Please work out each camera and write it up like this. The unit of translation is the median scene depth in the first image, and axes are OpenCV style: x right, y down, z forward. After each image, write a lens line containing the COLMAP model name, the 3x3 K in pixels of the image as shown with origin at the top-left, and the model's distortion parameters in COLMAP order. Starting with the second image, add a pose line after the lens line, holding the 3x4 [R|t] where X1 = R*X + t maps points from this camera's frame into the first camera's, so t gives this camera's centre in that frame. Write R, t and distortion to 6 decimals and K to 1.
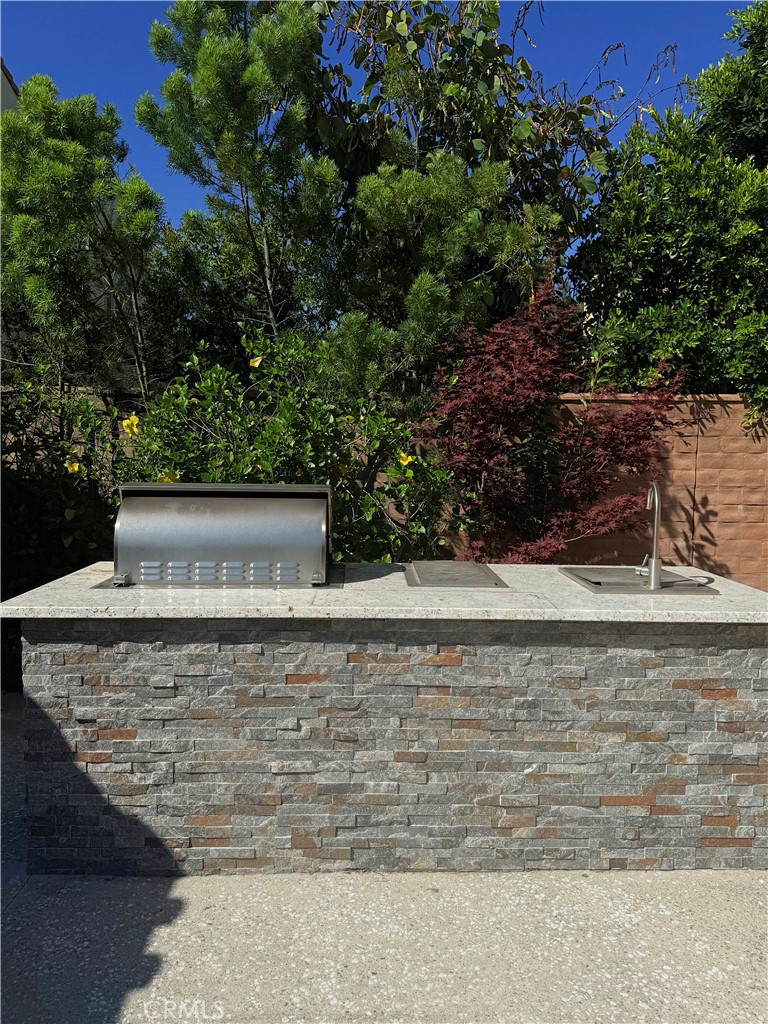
lens RADIAL K [[803.8, 0, 384.1], [0, 803.8, 512.4], [0, 0, 1]] dist [-0.027298, -0.002723]
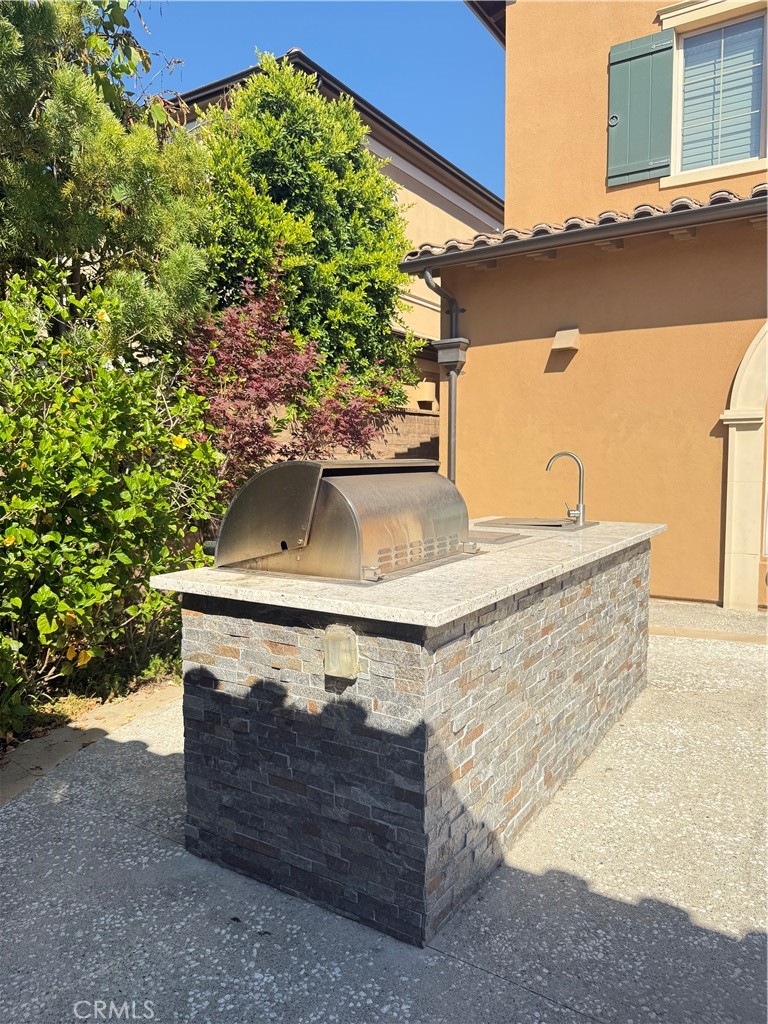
lens RADIAL K [[727.5, 0, 384.6], [0, 727.5, 511.2], [0, 0, 1]] dist [0.003190, 0.003313]
pose [[0.546054, -0.075872, 0.834307, -1.053871], [0.067762, 0.996627, 0.046283, -0.019113], [-0.835005, 0.031262, 0.549353, 0.628396]]
